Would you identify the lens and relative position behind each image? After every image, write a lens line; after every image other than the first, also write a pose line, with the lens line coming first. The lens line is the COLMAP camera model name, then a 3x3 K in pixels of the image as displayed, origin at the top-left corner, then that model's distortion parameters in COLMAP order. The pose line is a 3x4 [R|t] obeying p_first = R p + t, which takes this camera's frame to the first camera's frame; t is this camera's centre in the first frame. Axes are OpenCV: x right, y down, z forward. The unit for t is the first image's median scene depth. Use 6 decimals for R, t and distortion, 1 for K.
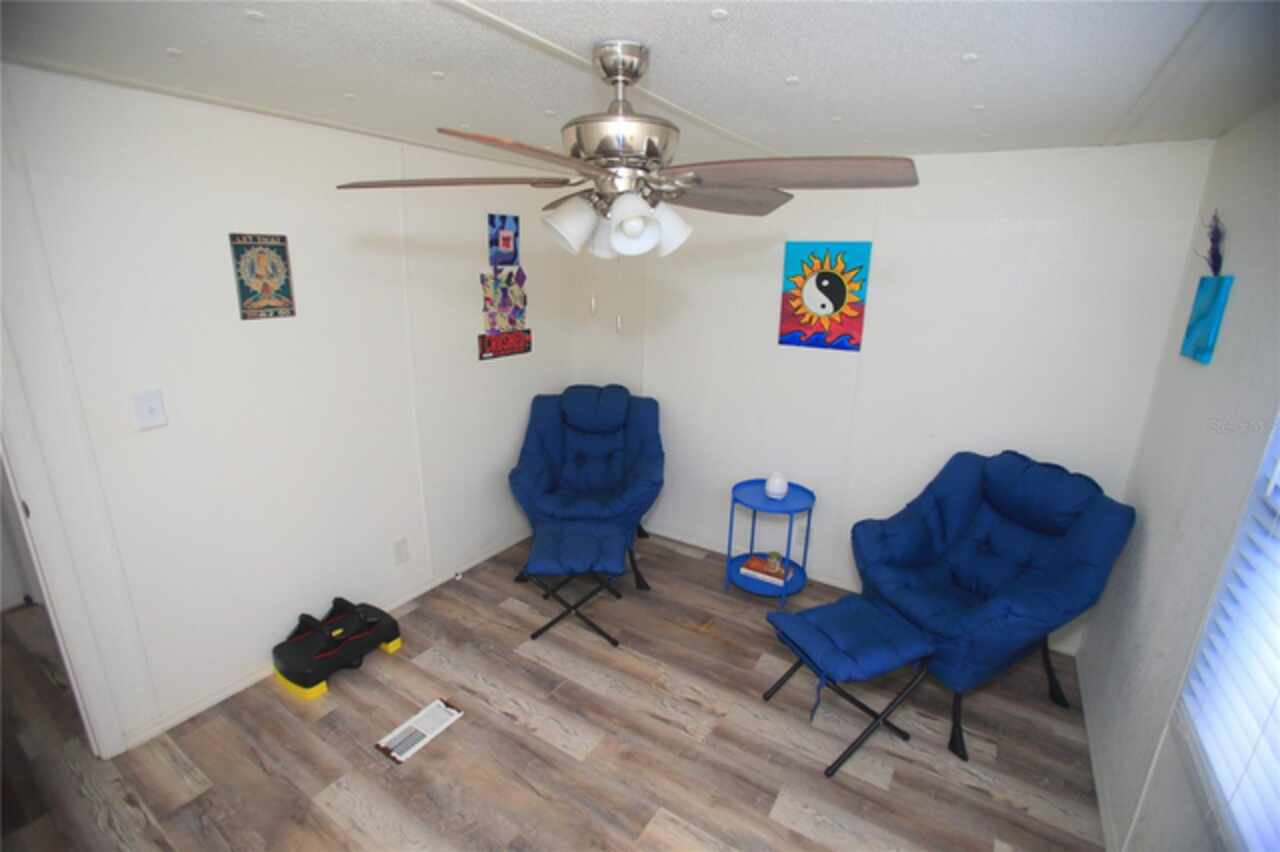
lens RADIAL K [[585.9, 0, 635.8], [0, 585.9, 429.7], [0, 0, 1]] dist [-0.079971, 0.033283]
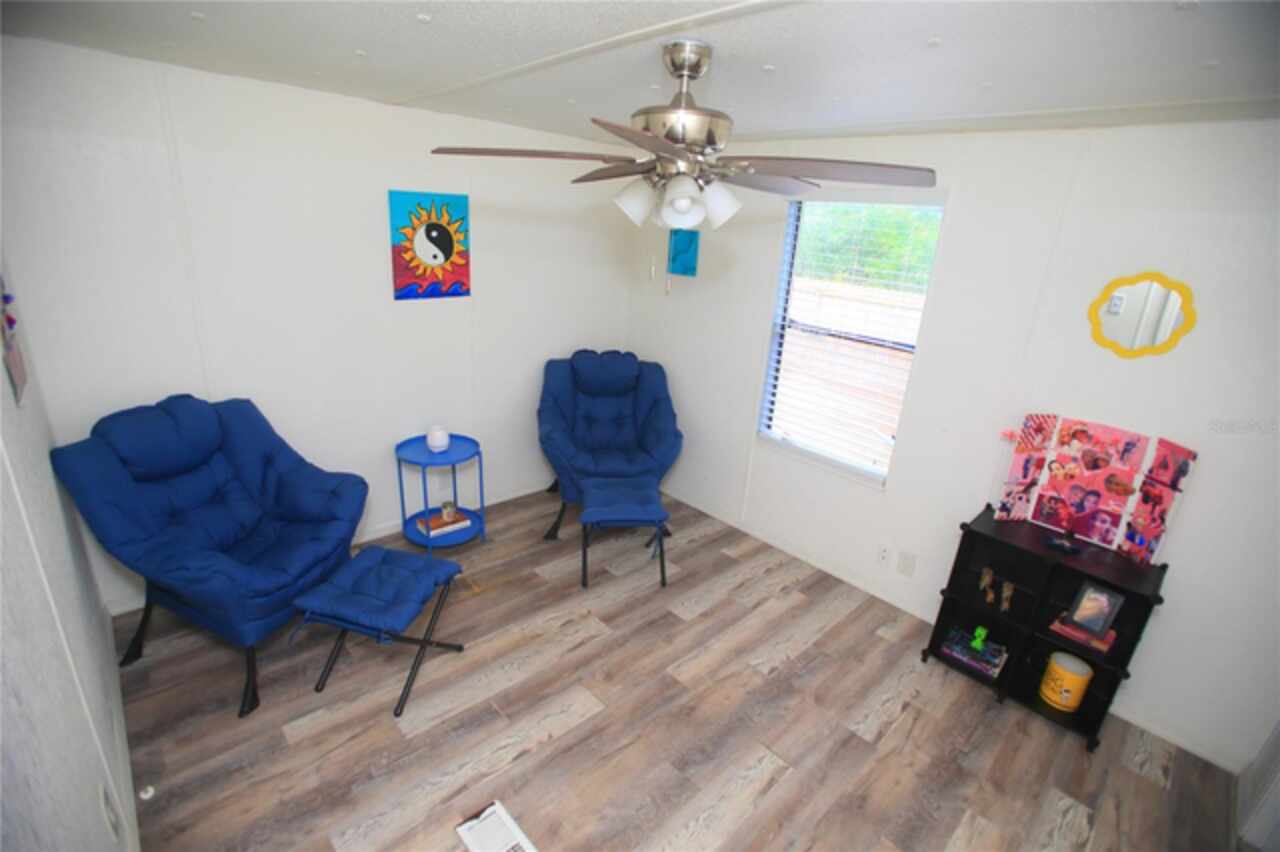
lens RADIAL K [[585.9, 0, 635.8], [0, 585.9, 429.7], [0, 0, 1]] dist [-0.079971, 0.033283]
pose [[0.244375, -0.323847, 0.914005, -0.682835], [0.213260, 0.937454, 0.275136, -0.142351], [-0.945939, 0.127684, 0.298154, 0.428994]]
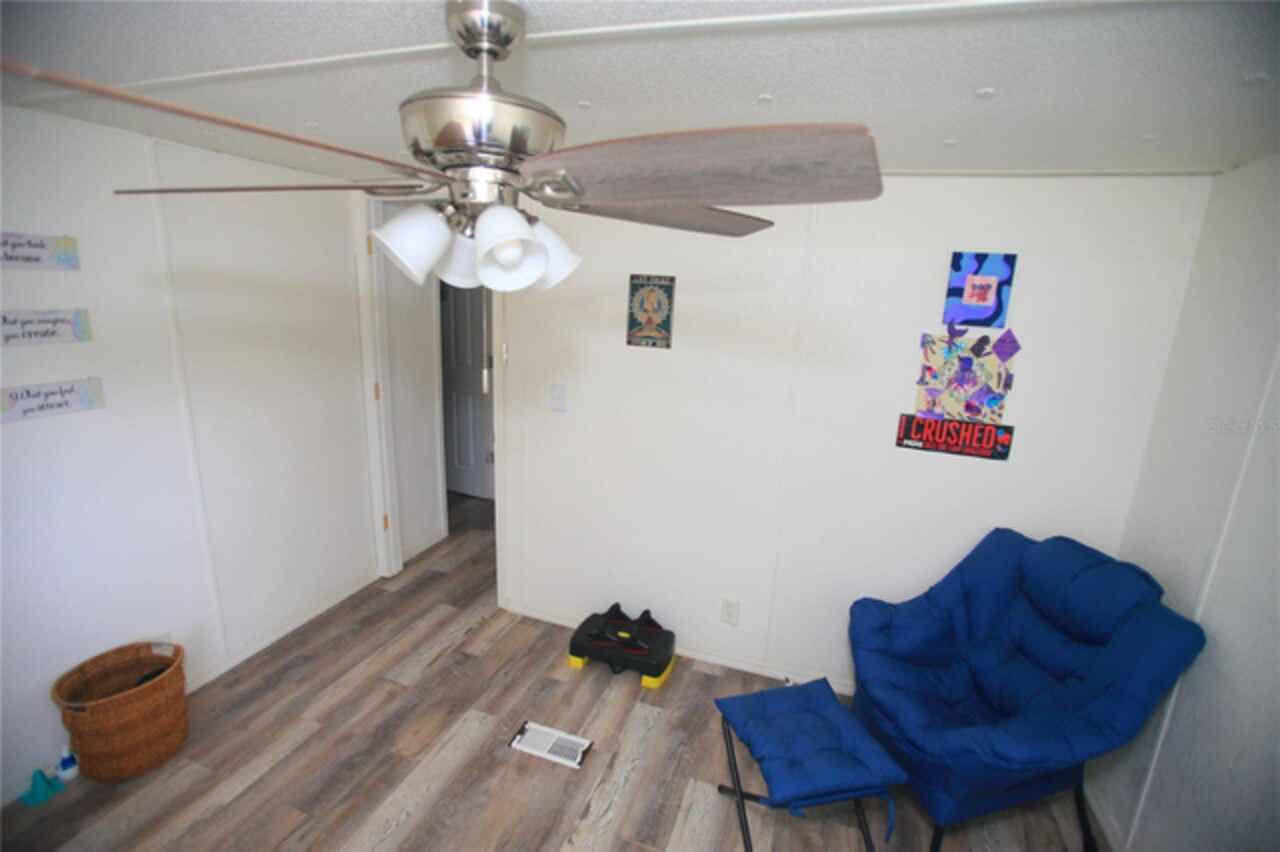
lens RADIAL K [[585.9, 0, 635.8], [0, 585.9, 429.7], [0, 0, 1]] dist [-0.079971, 0.033283]
pose [[0.225880, 0.216415, -0.949812, 0.414849], [-0.318422, 0.937855, 0.137965, -0.158379], [0.920644, 0.271277, 0.280754, 0.562834]]
